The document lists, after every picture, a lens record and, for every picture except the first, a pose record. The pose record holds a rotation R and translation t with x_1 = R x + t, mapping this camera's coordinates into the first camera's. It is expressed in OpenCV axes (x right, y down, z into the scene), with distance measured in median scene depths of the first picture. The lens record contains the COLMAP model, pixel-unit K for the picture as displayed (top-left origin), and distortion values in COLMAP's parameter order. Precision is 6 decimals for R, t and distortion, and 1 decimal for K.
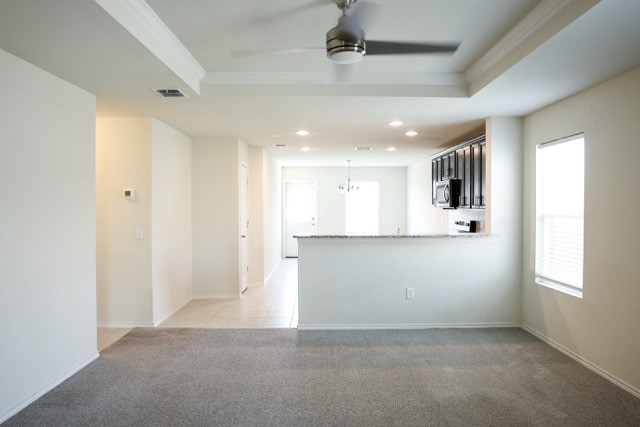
lens RADIAL K [[438.8, 0, 323.2], [0, 438.8, 210.3], [0, 0, 1]] dist [-0.110111, 0.082620]
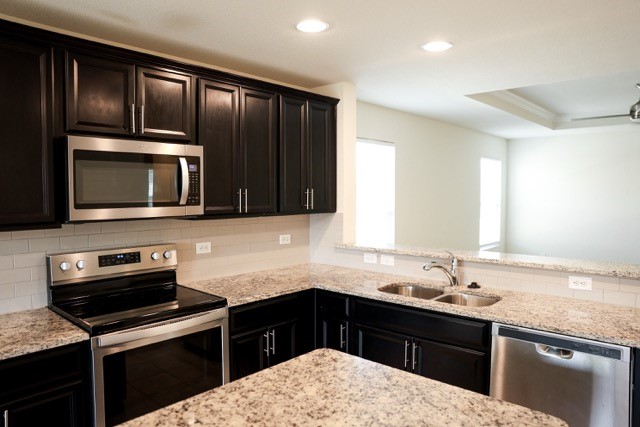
lens RADIAL K [[438.8, 0, 323.2], [0, 438.8, 210.3], [0, 0, 1]] dist [-0.110111, 0.082620]
pose [[-0.726818, -0.034016, 0.685987, -0.089099], [0.004342, 0.998525, 0.054114, -0.043807], [-0.686816, 0.042309, -0.725599, 1.610634]]
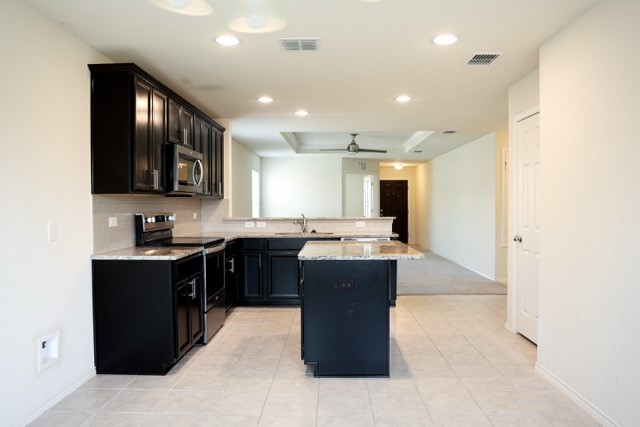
lens RADIAL K [[444.0, 0, 320.3], [0, 444.0, 214.0], [0, 0, 1]] dist [-0.118534, 0.087990]
pose [[-0.998861, -0.004650, 0.047490, 0.085541], [-0.003170, 0.999508, 0.031197, 0.004855], [-0.047612, 0.031011, -0.998384, 2.262934]]
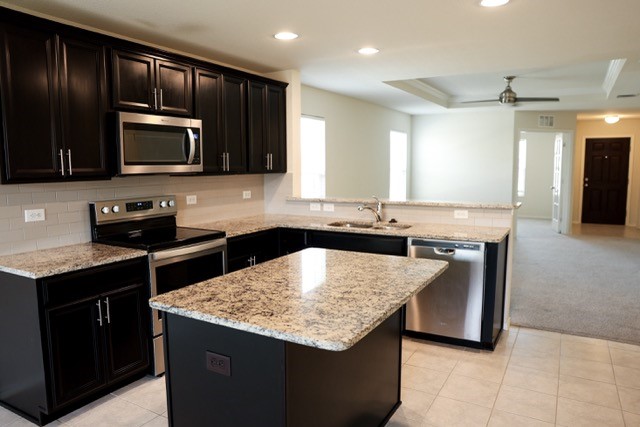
lens RADIAL K [[444.0, 0, 320.3], [0, 444.0, 214.0], [0, 0, 1]] dist [-0.118534, 0.087990]
pose [[-0.852721, -0.058807, 0.519046, -0.162152], [0.006592, 0.992352, 0.123261, -0.028909], [-0.522325, 0.108529, -0.845812, 1.844222]]
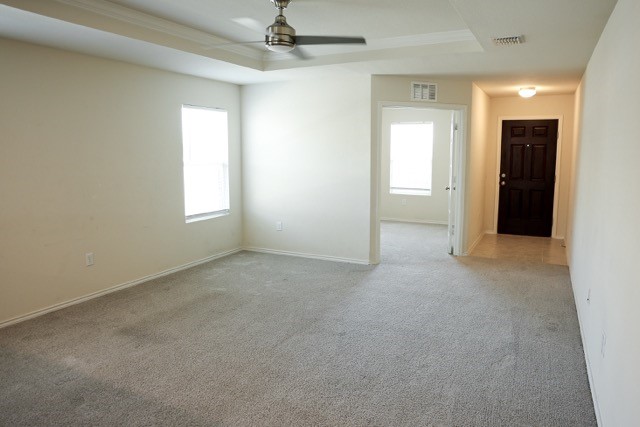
lens RADIAL K [[438.8, 0, 323.2], [0, 438.8, 210.3], [0, 0, 1]] dist [-0.110111, 0.082620]
pose [[-0.877488, -0.070172, 0.474438, -0.348189], [0.000817, 0.989018, 0.147793, -0.035558], [-0.479599, 0.130075, -0.867794, 1.071835]]
